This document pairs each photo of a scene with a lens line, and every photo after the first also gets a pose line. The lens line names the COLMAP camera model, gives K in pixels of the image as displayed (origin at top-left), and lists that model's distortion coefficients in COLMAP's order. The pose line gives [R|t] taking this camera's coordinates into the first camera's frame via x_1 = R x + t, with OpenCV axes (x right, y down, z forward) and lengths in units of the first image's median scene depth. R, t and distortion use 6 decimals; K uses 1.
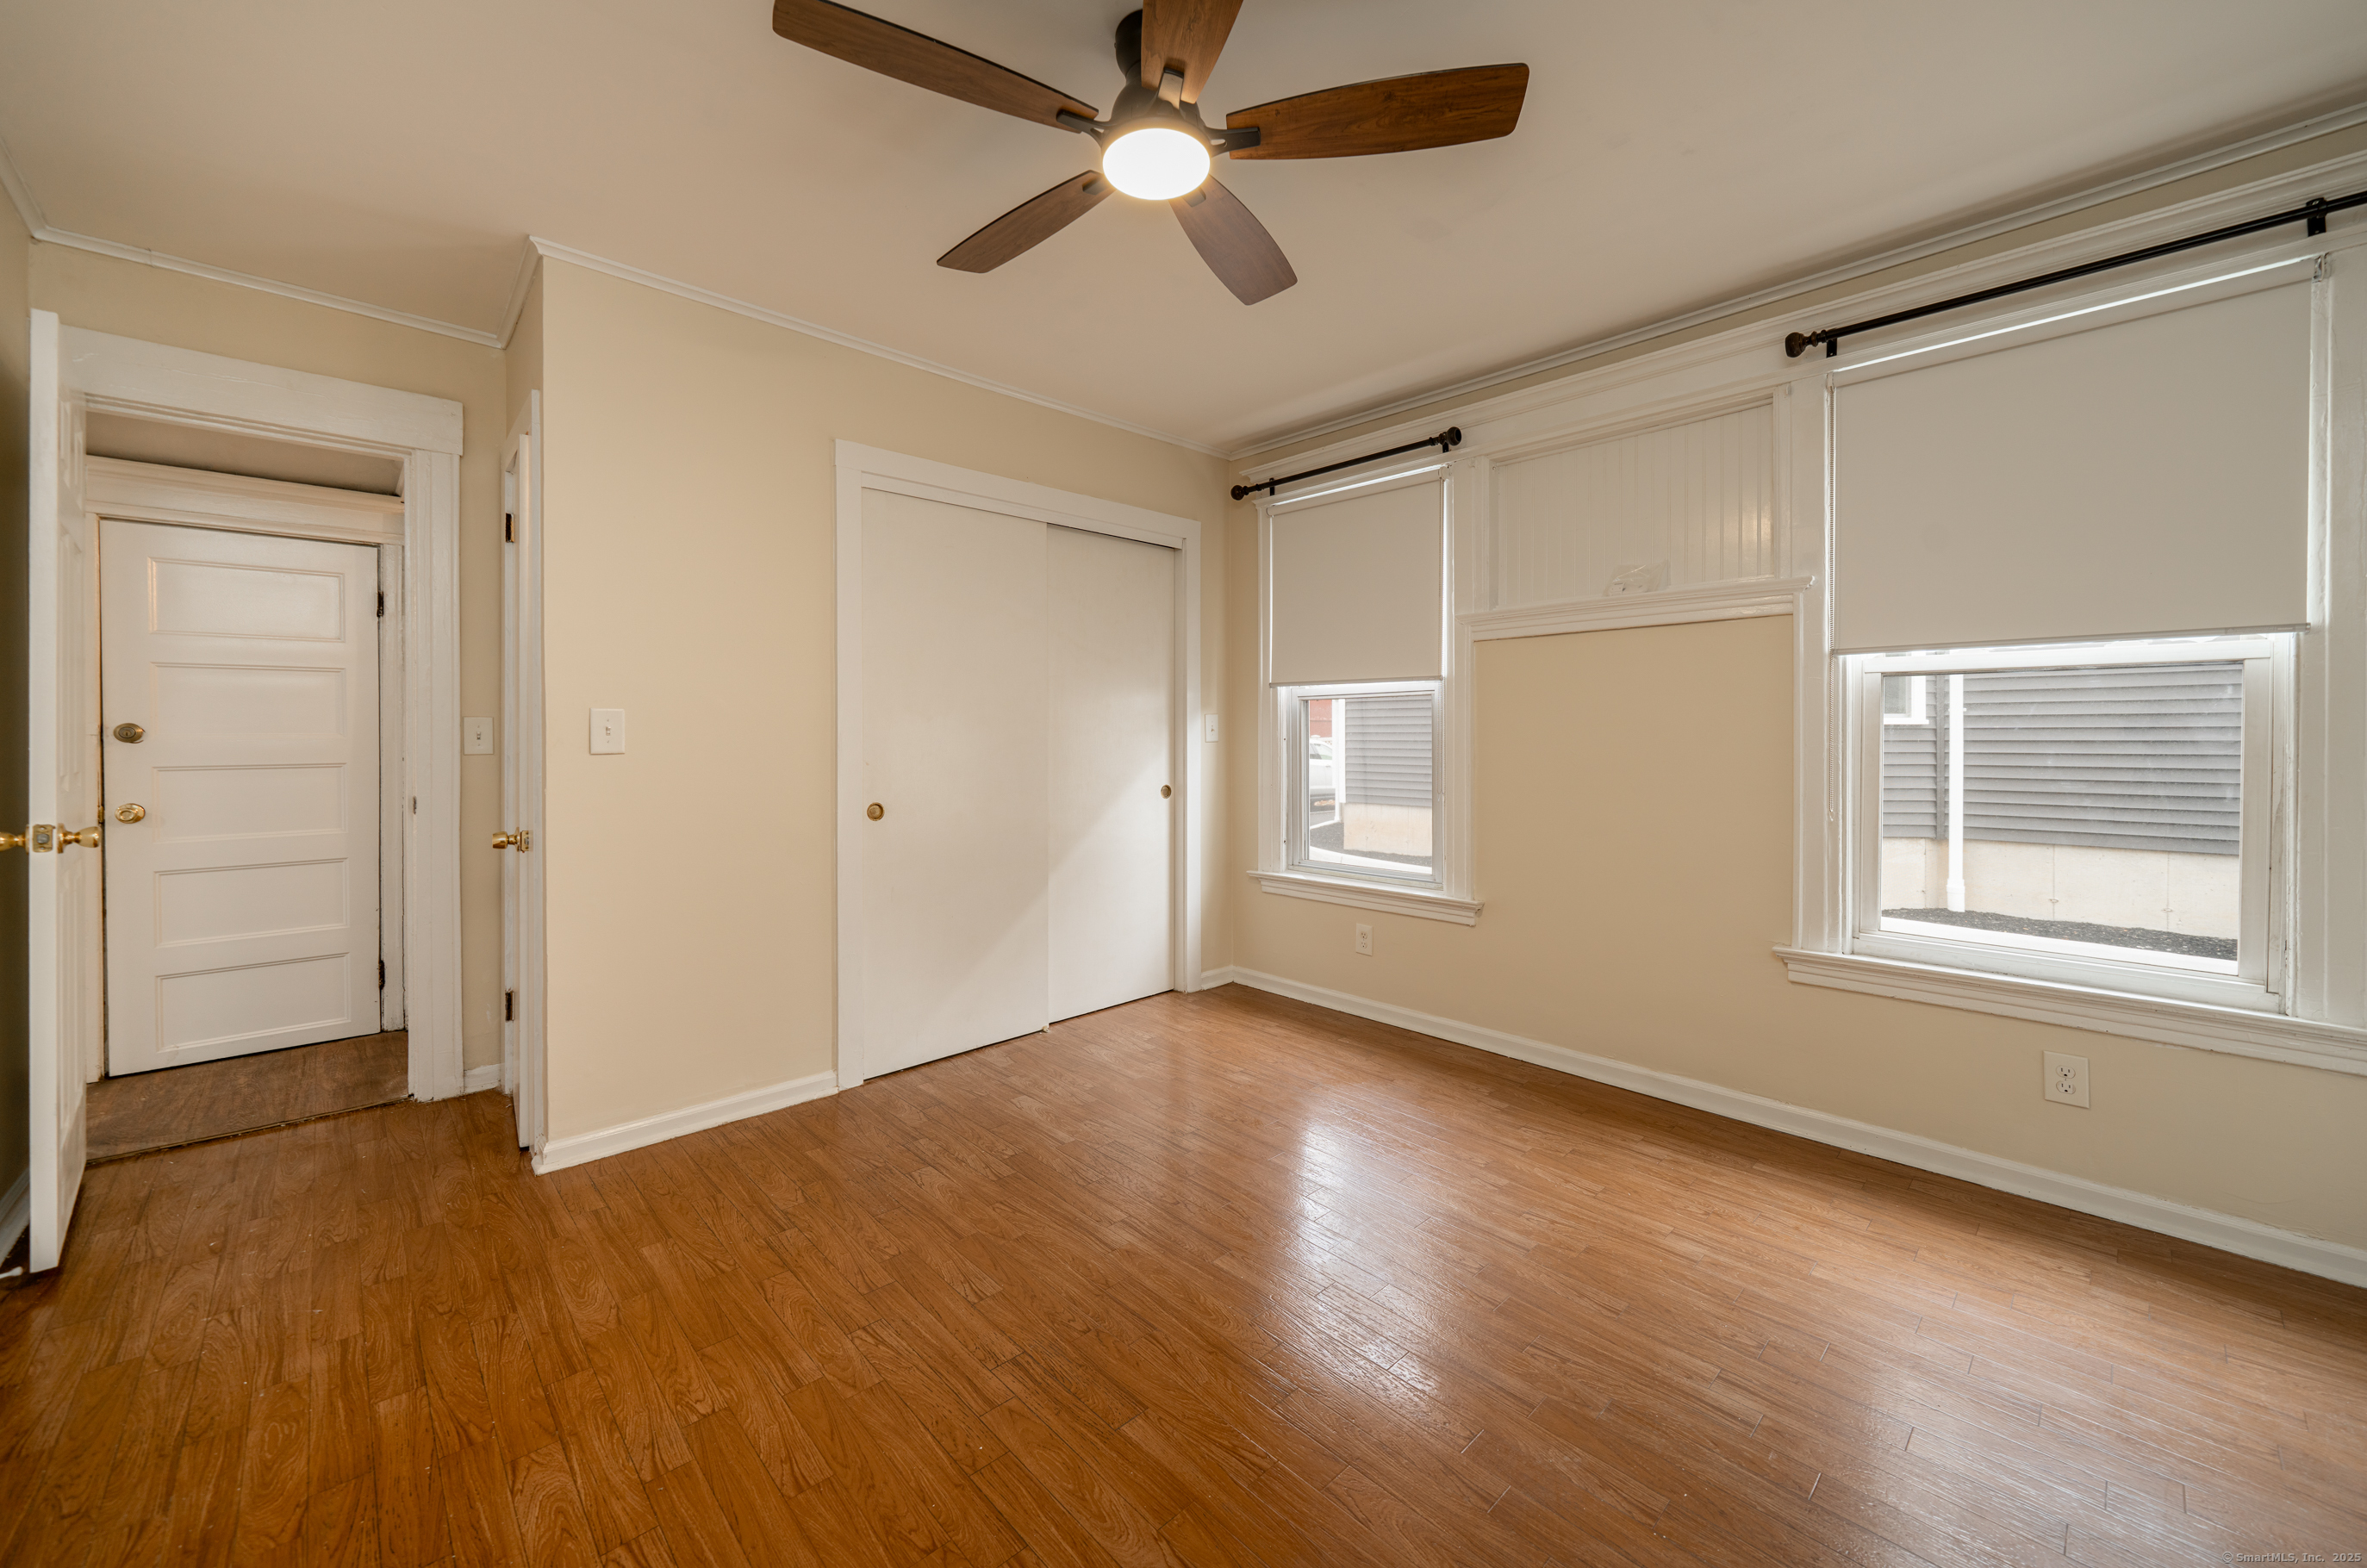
lens RADIAL K [[901.6, 0, 1183.5], [0, 901.6, 742.7], [0, 0, 1]] dist [-0.002309, -0.000262]
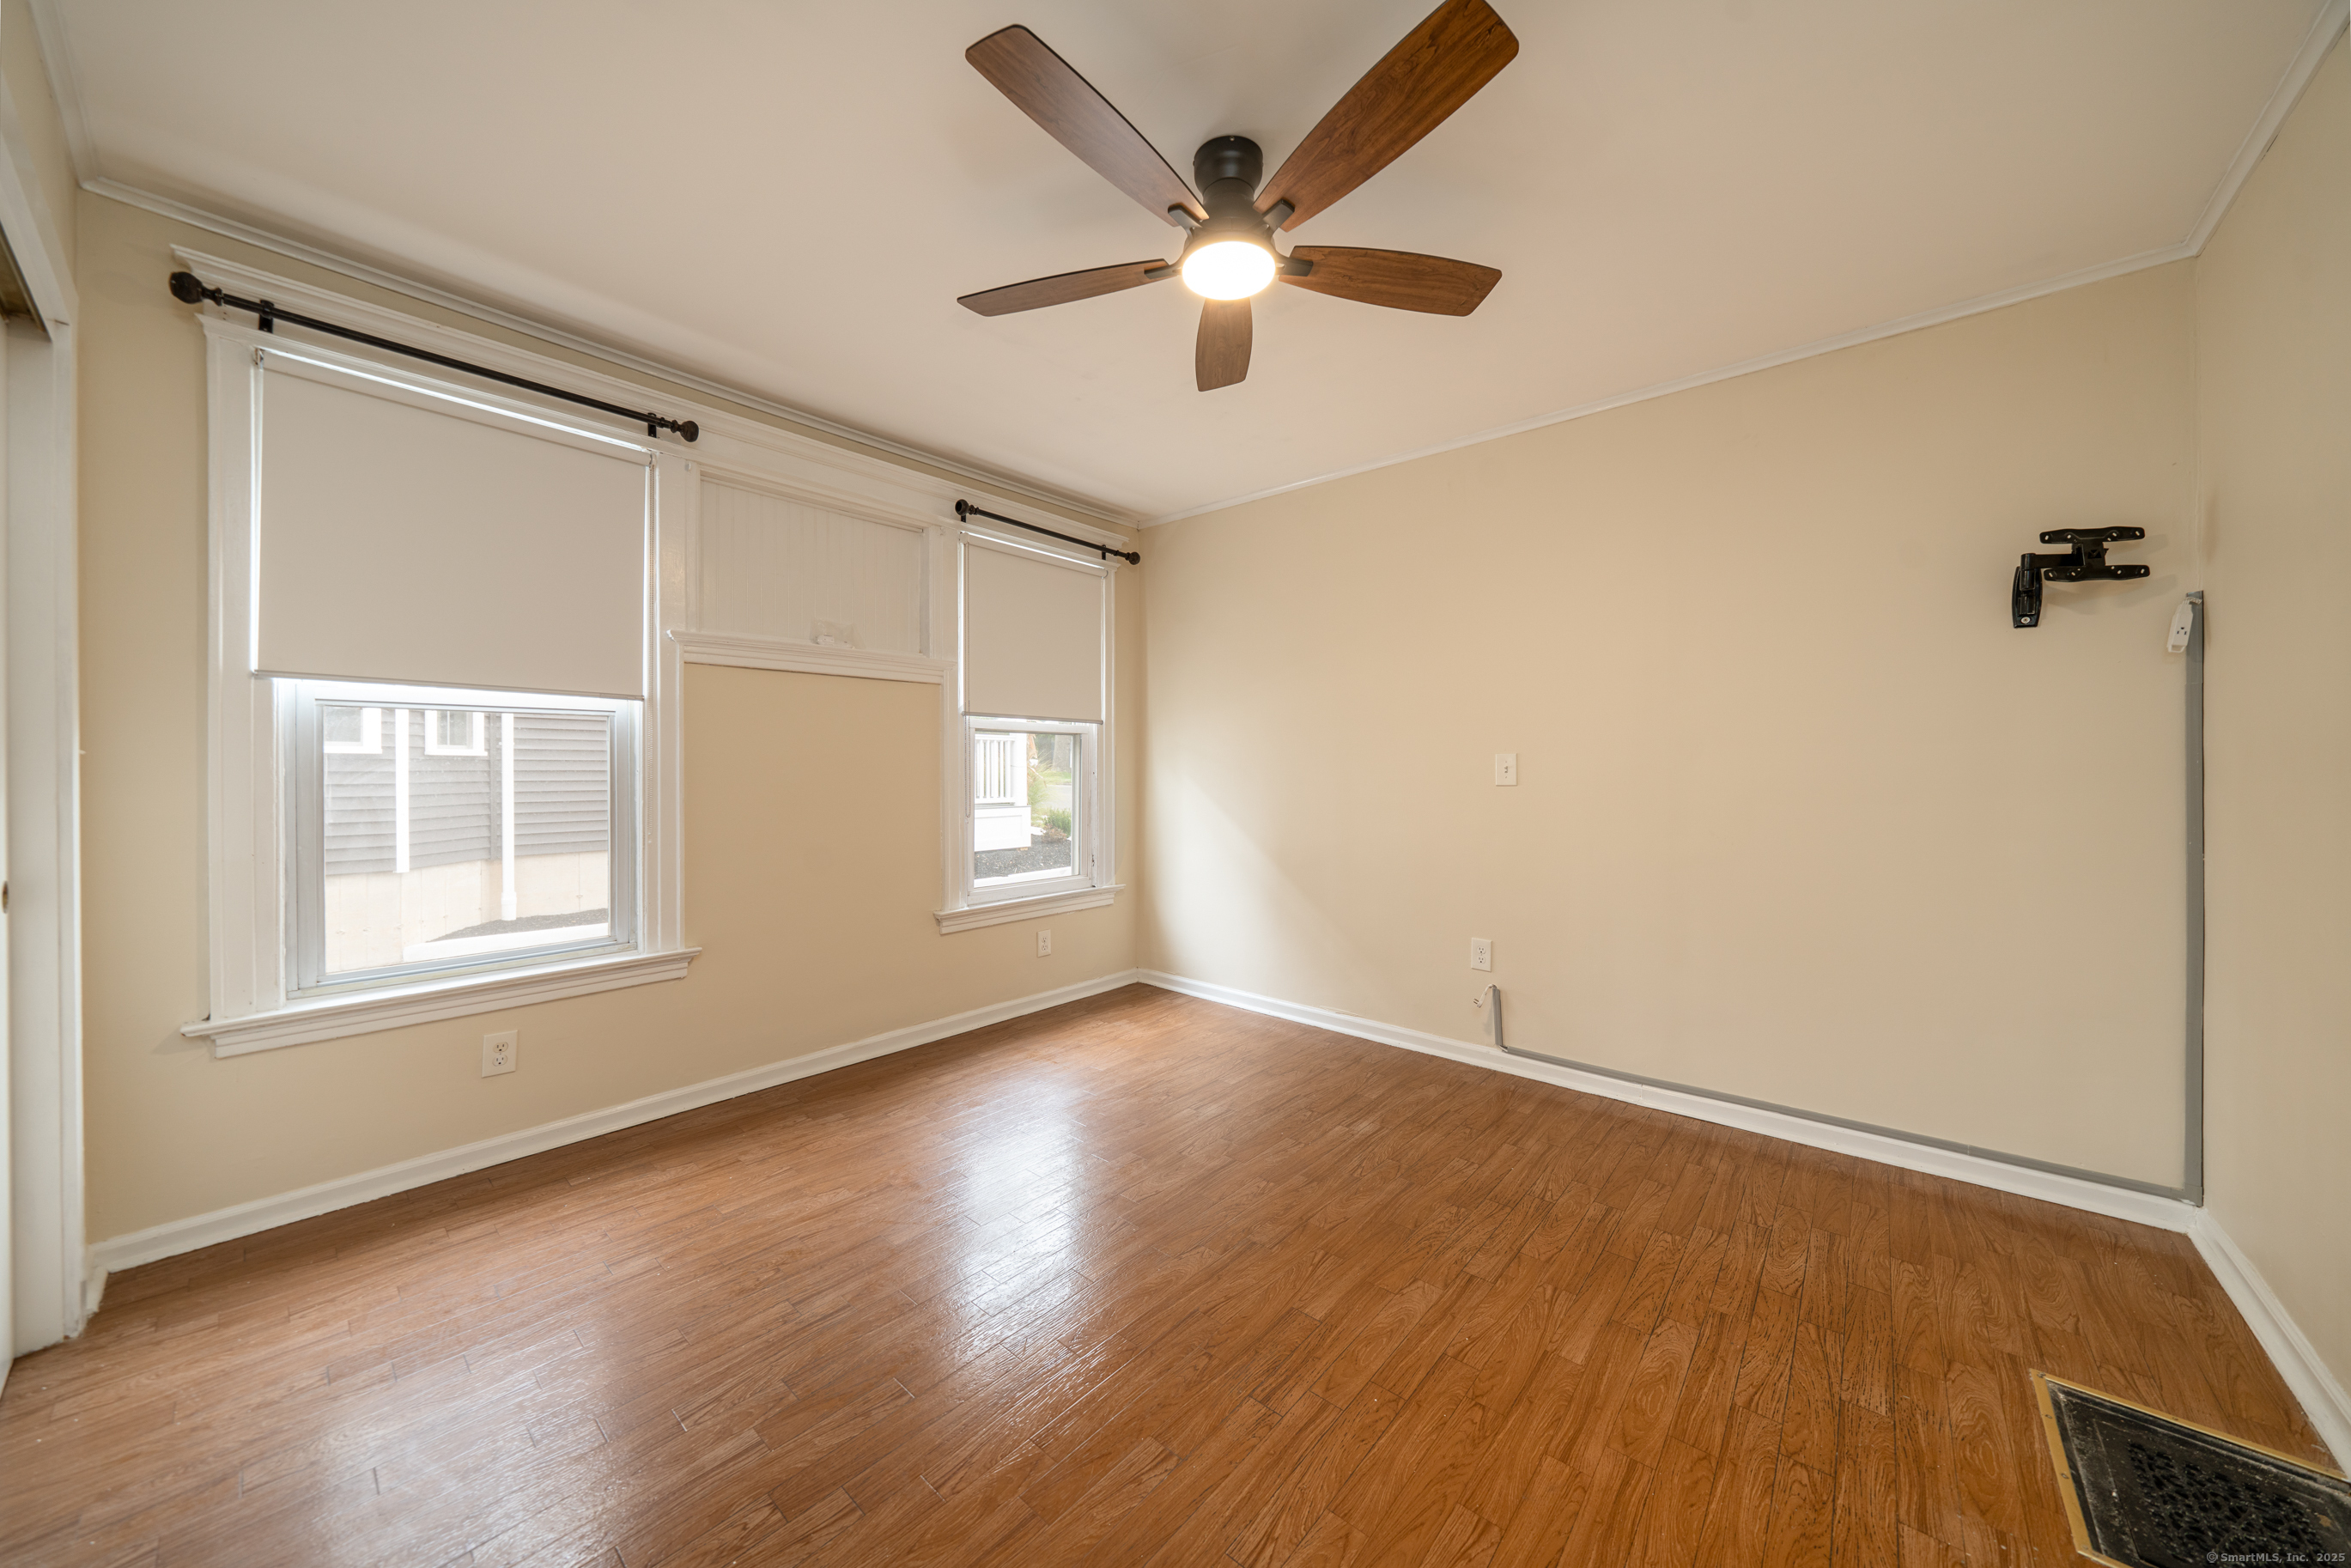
lens RADIAL K [[813.4, 0, 1164.3], [0, 813.4, 768.2], [0, 0, 1]] dist [-0.005509, -0.000076]
pose [[-0.088064, -0.000754, 0.996115, -0.573588], [0.005185, 0.999986, 0.001215, -0.004807], [-0.996101, 0.005272, -0.088059, 0.638479]]
